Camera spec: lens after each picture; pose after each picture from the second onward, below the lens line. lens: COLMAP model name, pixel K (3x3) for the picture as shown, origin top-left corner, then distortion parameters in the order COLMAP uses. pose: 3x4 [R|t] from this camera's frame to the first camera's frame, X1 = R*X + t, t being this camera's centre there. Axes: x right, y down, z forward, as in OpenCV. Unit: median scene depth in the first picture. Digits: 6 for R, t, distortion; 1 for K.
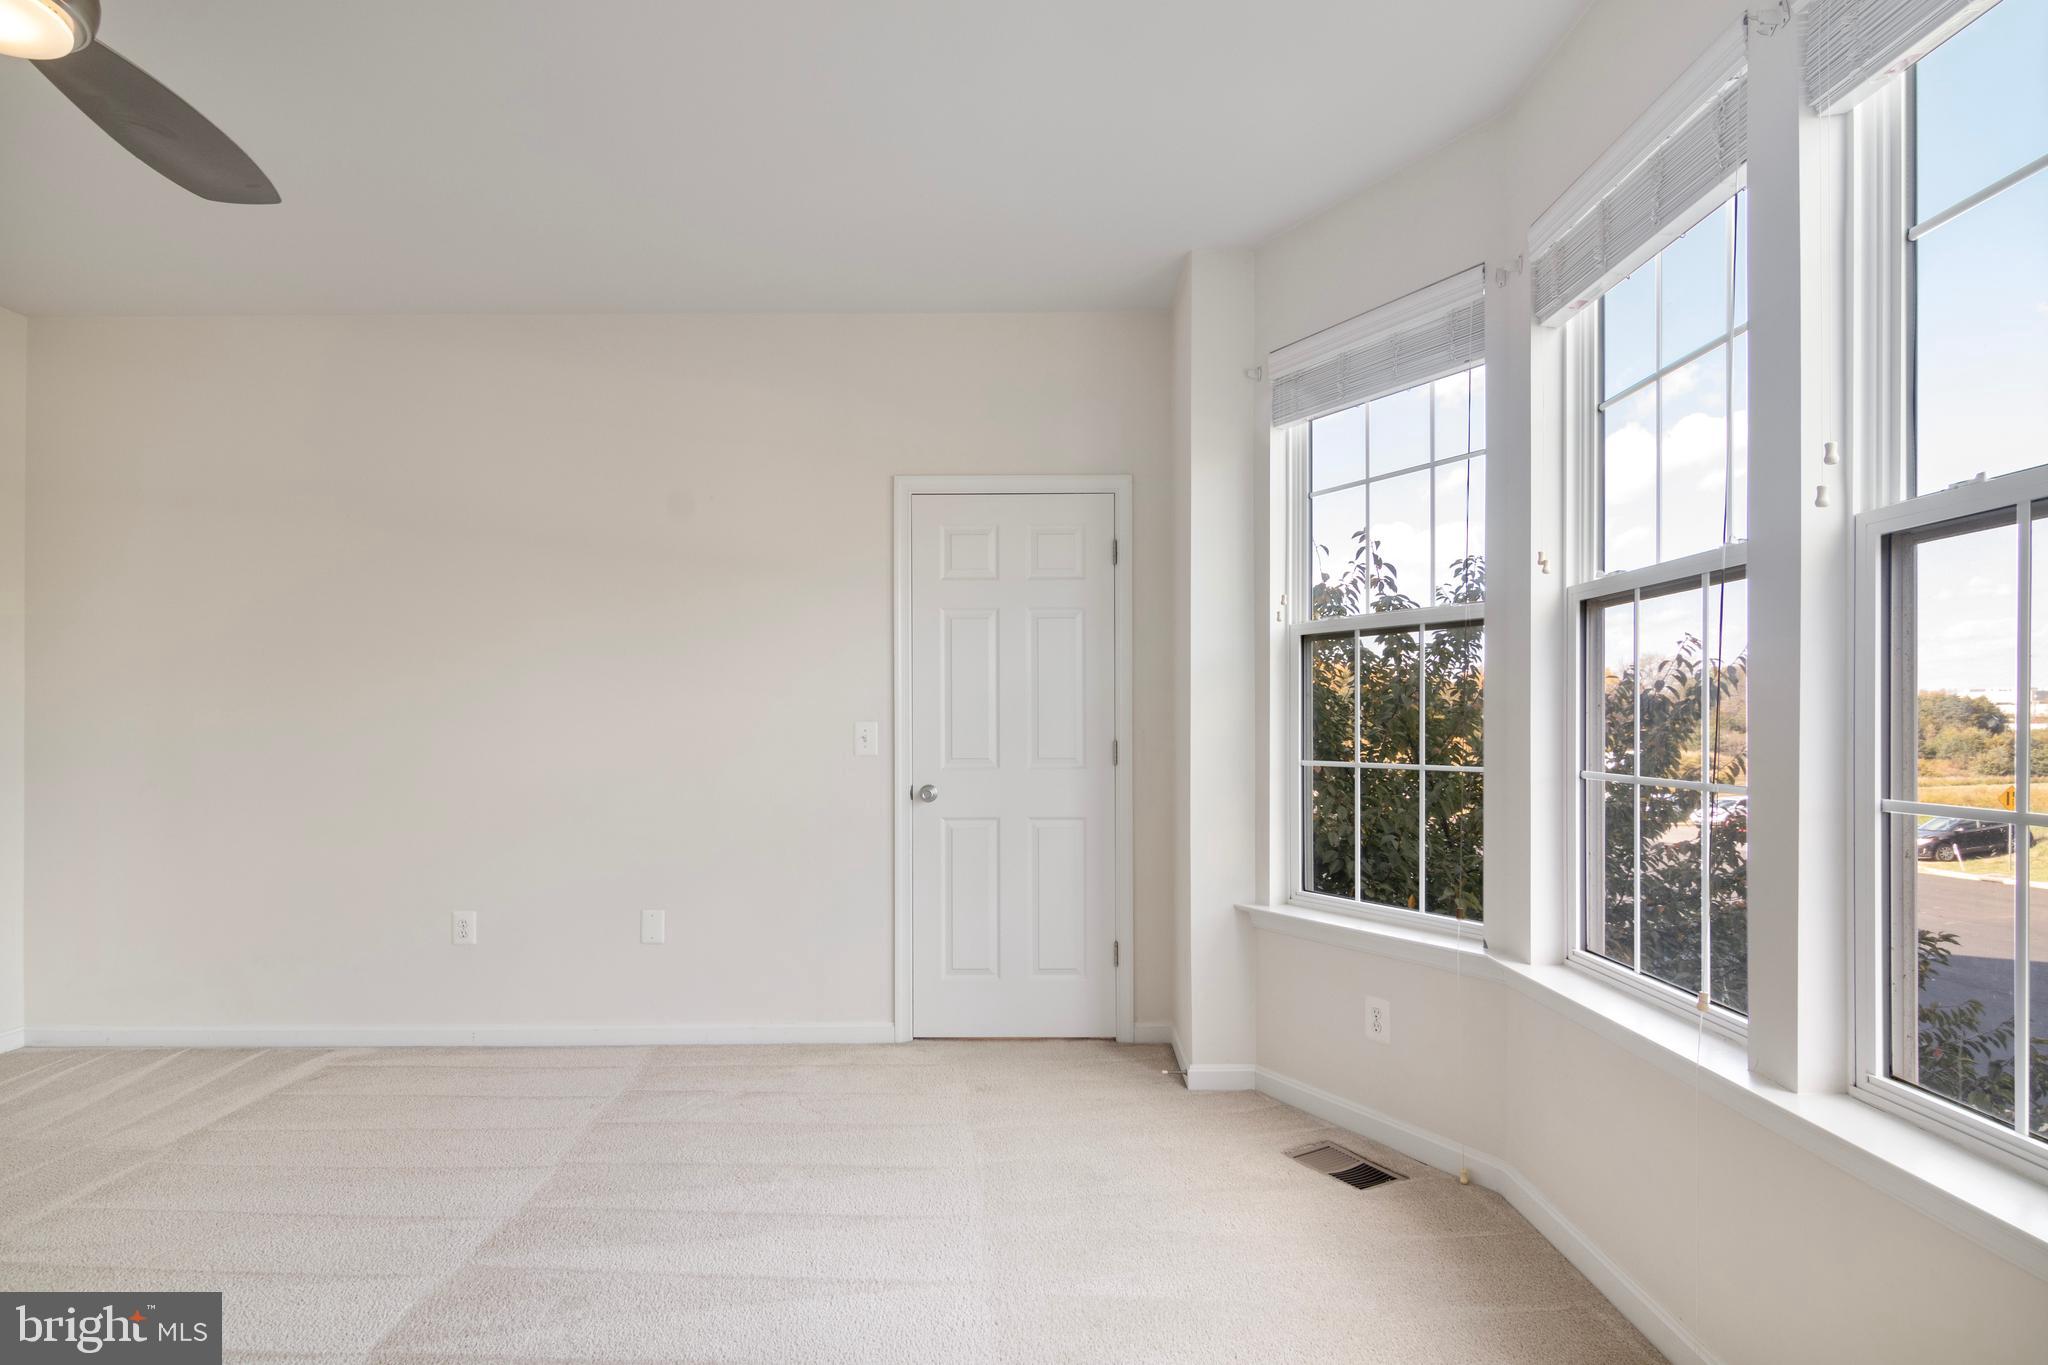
lens RADIAL K [[1060.9, 0, 1018.2], [0, 1060.9, 722.3], [0, 0, 1]] dist [0.017992, 0.000229]
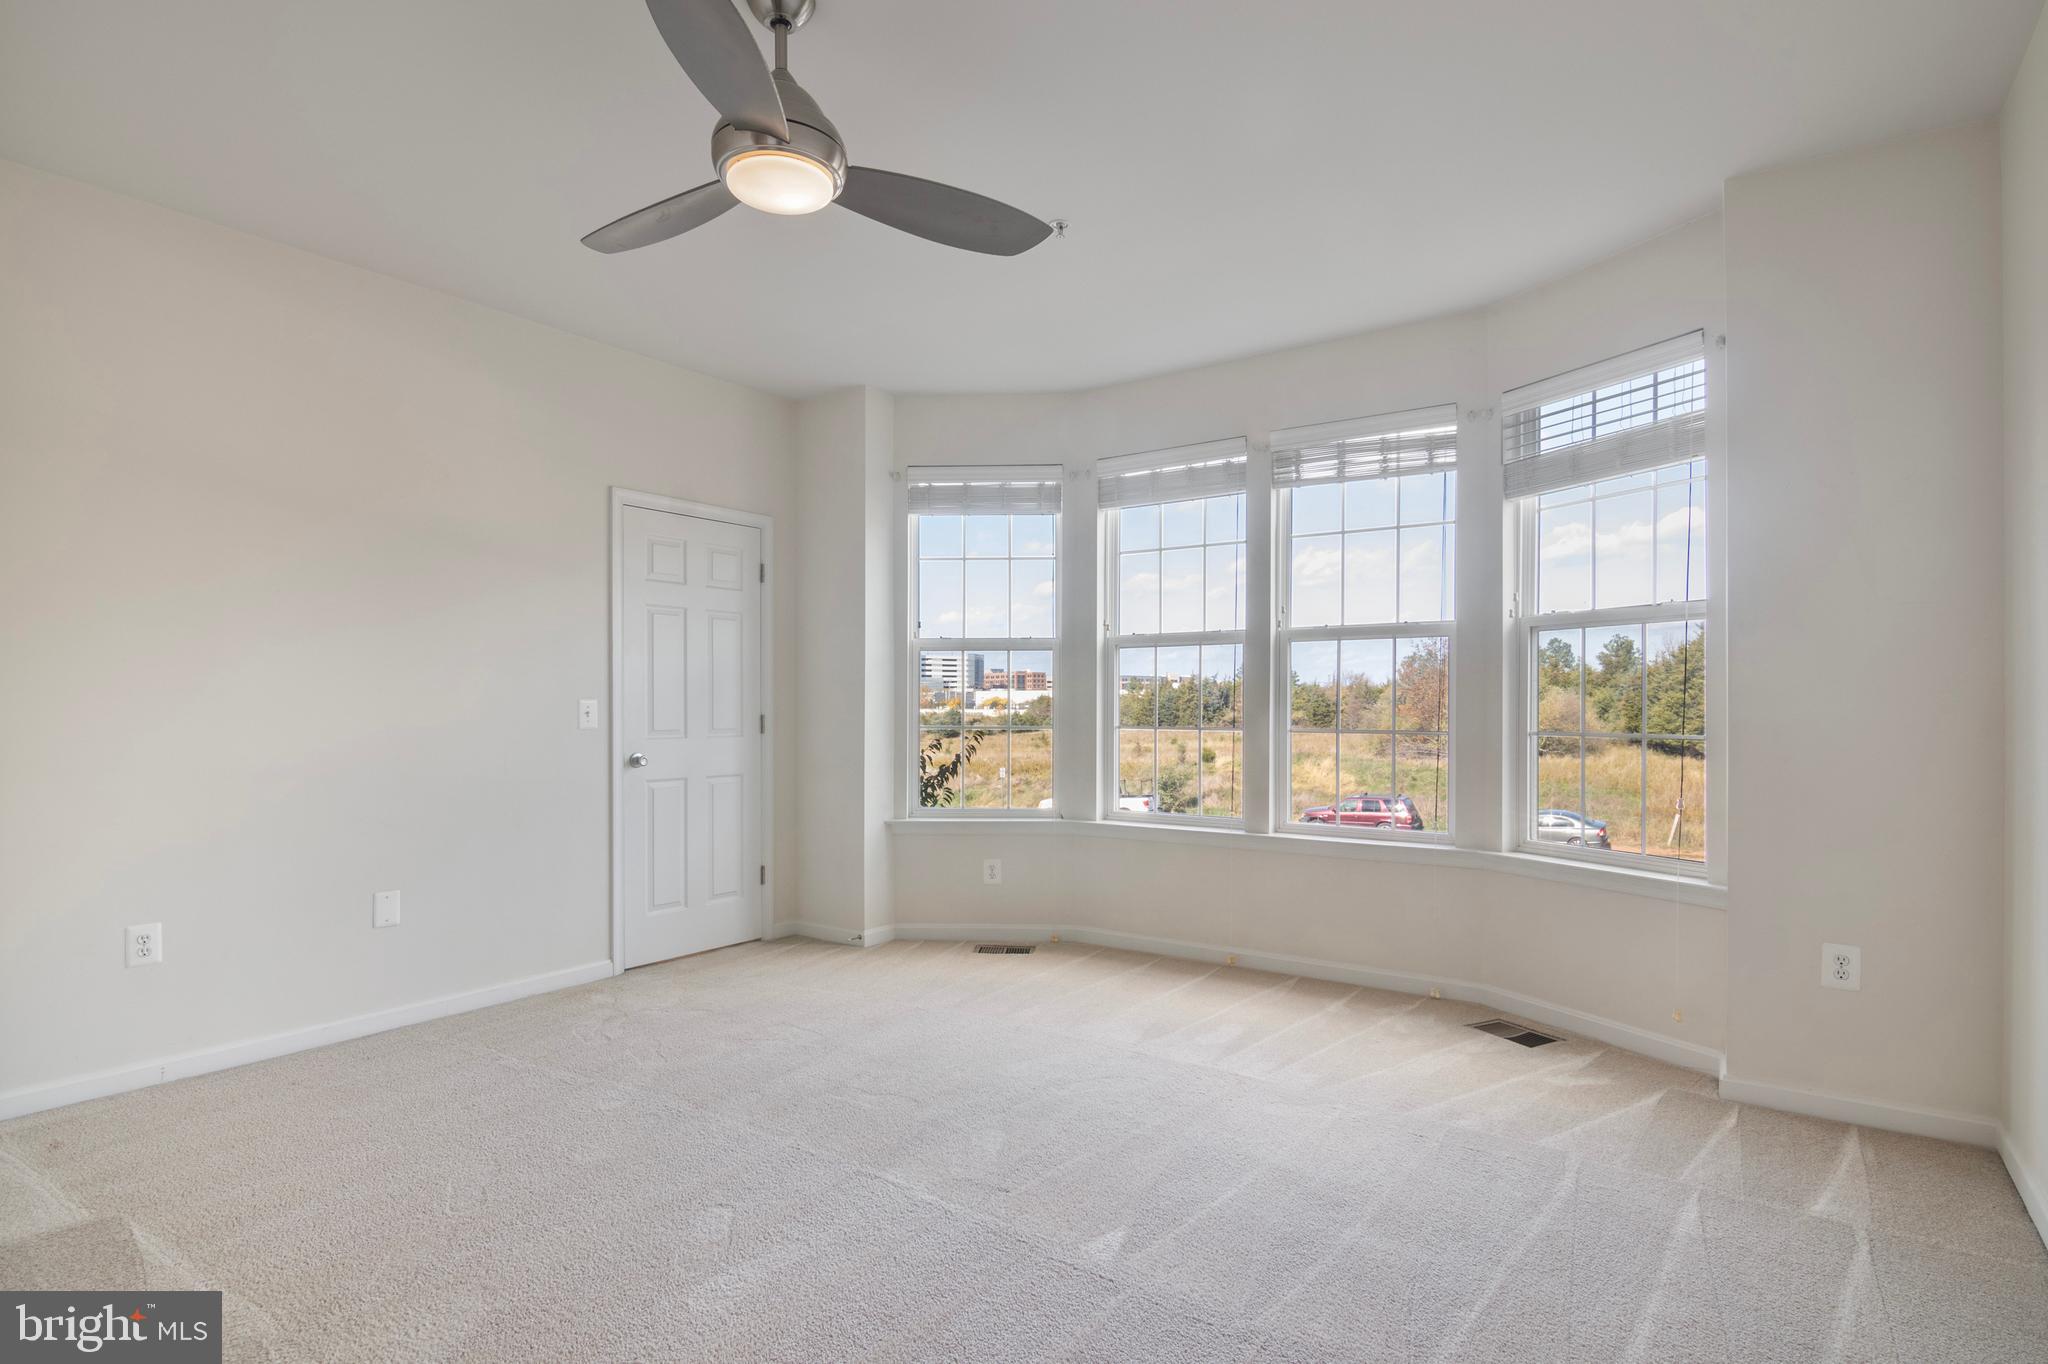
lens RADIAL K [[1073.7, 0, 1034.9], [0, 1073.7, 697.3], [0, 0, 1]] dist [-0.003637, -0.000039]
pose [[0.558187, 0.010406, 0.829650, -0.830858], [-0.002110, 0.999936, -0.011122, 0.009705], [-0.829713, 0.004457, 0.558173, -0.033300]]
